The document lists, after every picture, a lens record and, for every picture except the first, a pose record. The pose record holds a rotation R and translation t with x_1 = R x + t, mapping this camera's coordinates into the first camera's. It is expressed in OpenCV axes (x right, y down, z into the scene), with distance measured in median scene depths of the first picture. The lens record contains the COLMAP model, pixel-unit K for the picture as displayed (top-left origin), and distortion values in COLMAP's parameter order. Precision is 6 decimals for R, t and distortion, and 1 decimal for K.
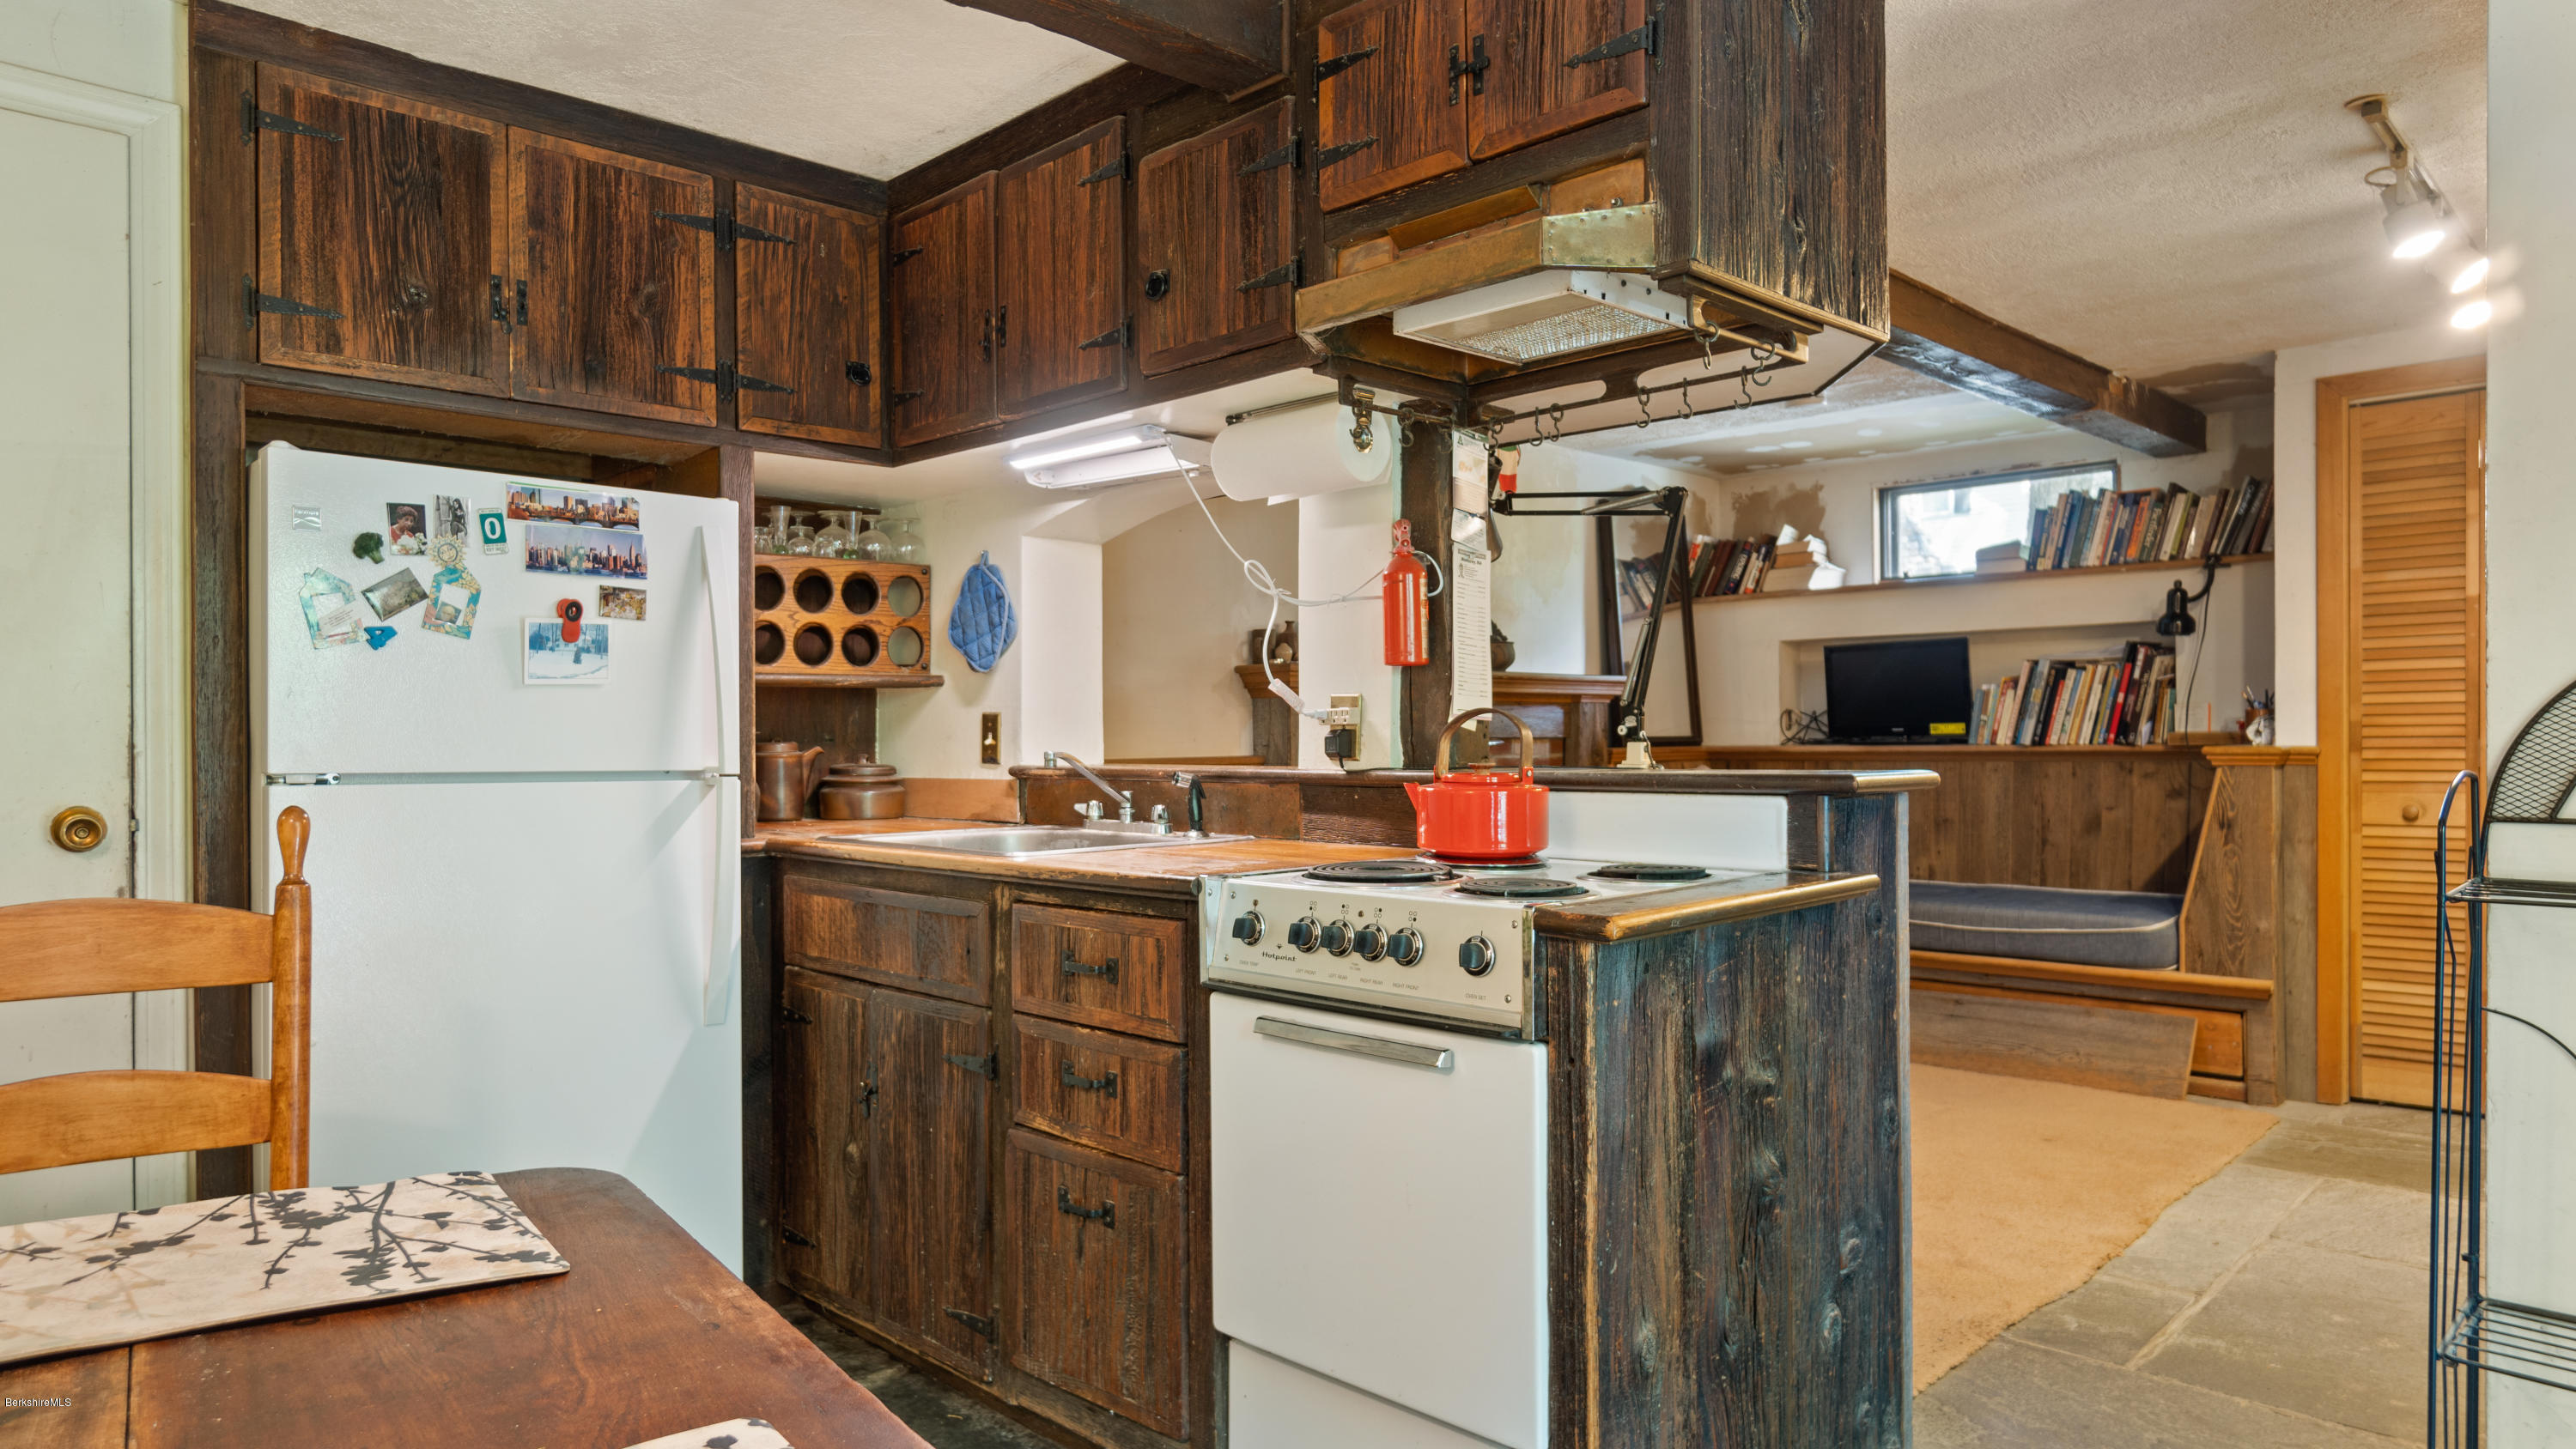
lens RADIAL K [[1545.0, 0, 1231.0], [0, 1545.0, 749.2], [0, 0, 1]] dist [-0.014096, 0.004738]
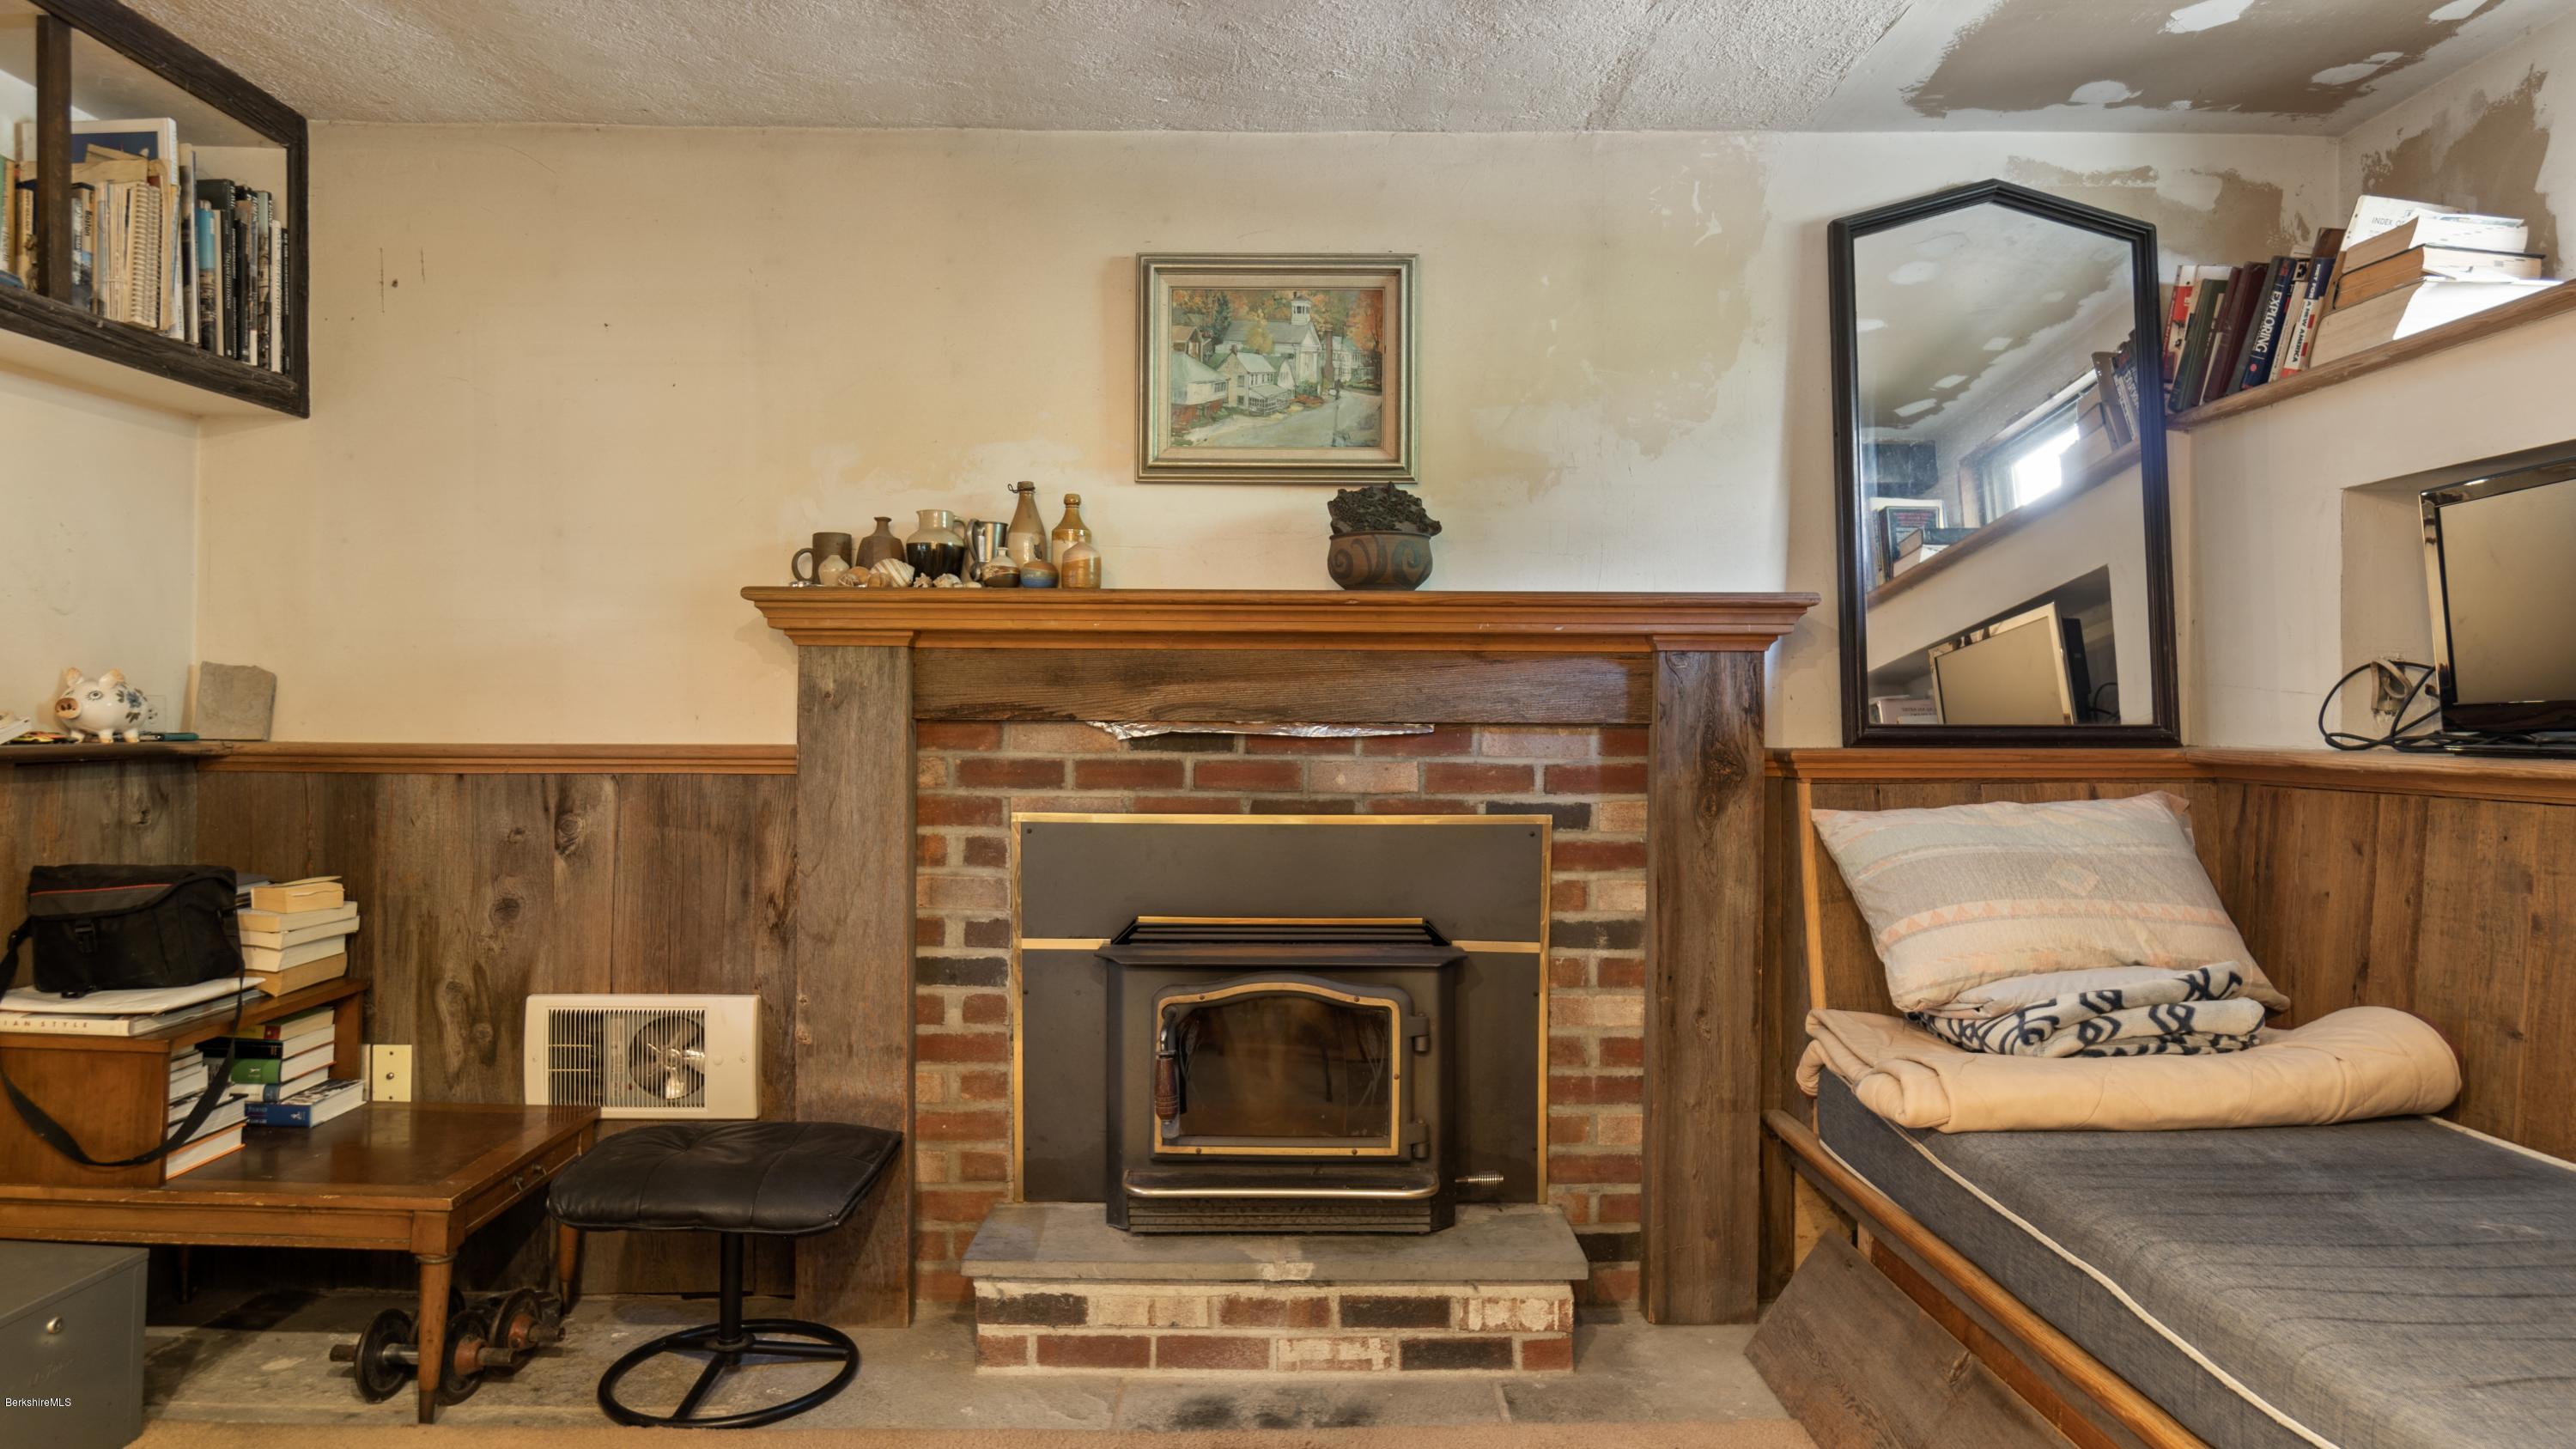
lens RADIAL K [[1545.5, 0, 1289.1], [0, 1545.5, 726.9], [0, 0, 1]] dist [-0.014096, 0.004738]
pose [[0.738925, 0.006631, -0.673755, 1.042089], [-0.015208, 0.999861, -0.006840, -0.004914], [0.673616, 0.015301, 0.738923, 1.299841]]
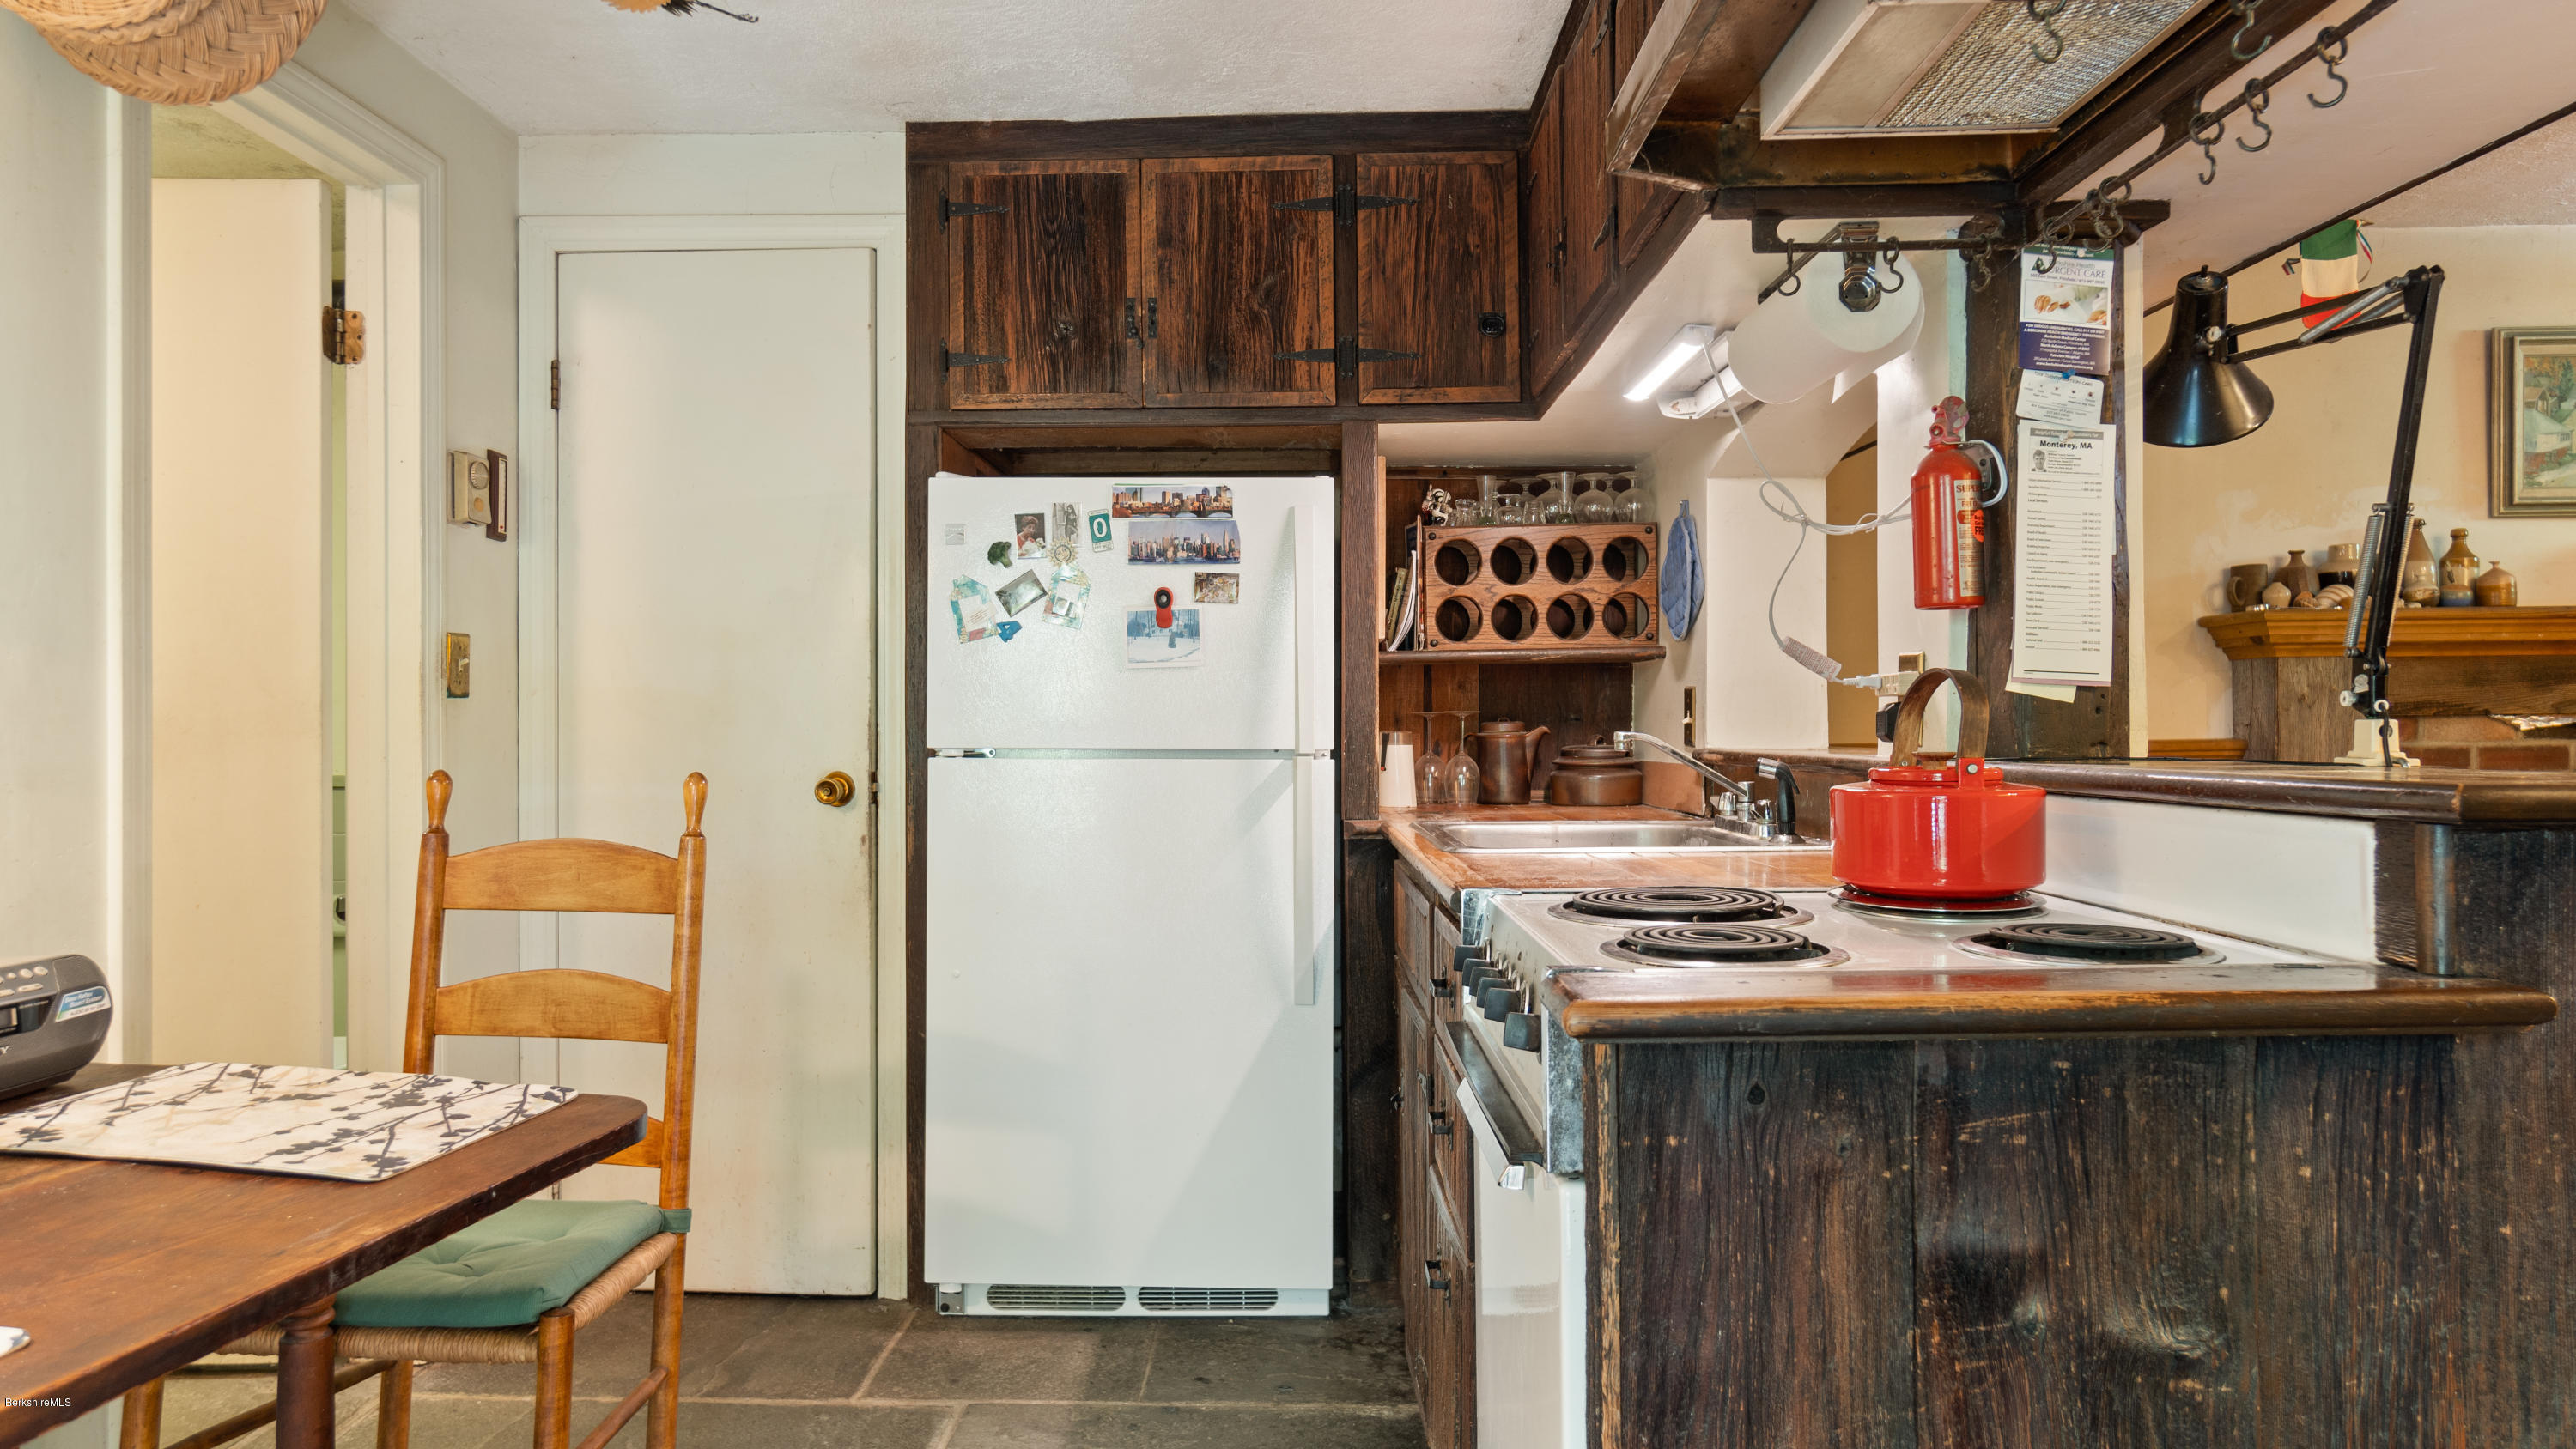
lens RADIAL K [[1545.0, 0, 1268.5], [0, 1545.0, 716.1], [0, 0, 1]] dist [-0.014096, 0.004738]
pose [[0.703559, -0.003278, -0.710629, 0.369463], [-0.002809, 0.999969, -0.007394, -0.000439], [0.710631, 0.007198, 0.703528, 0.288437]]
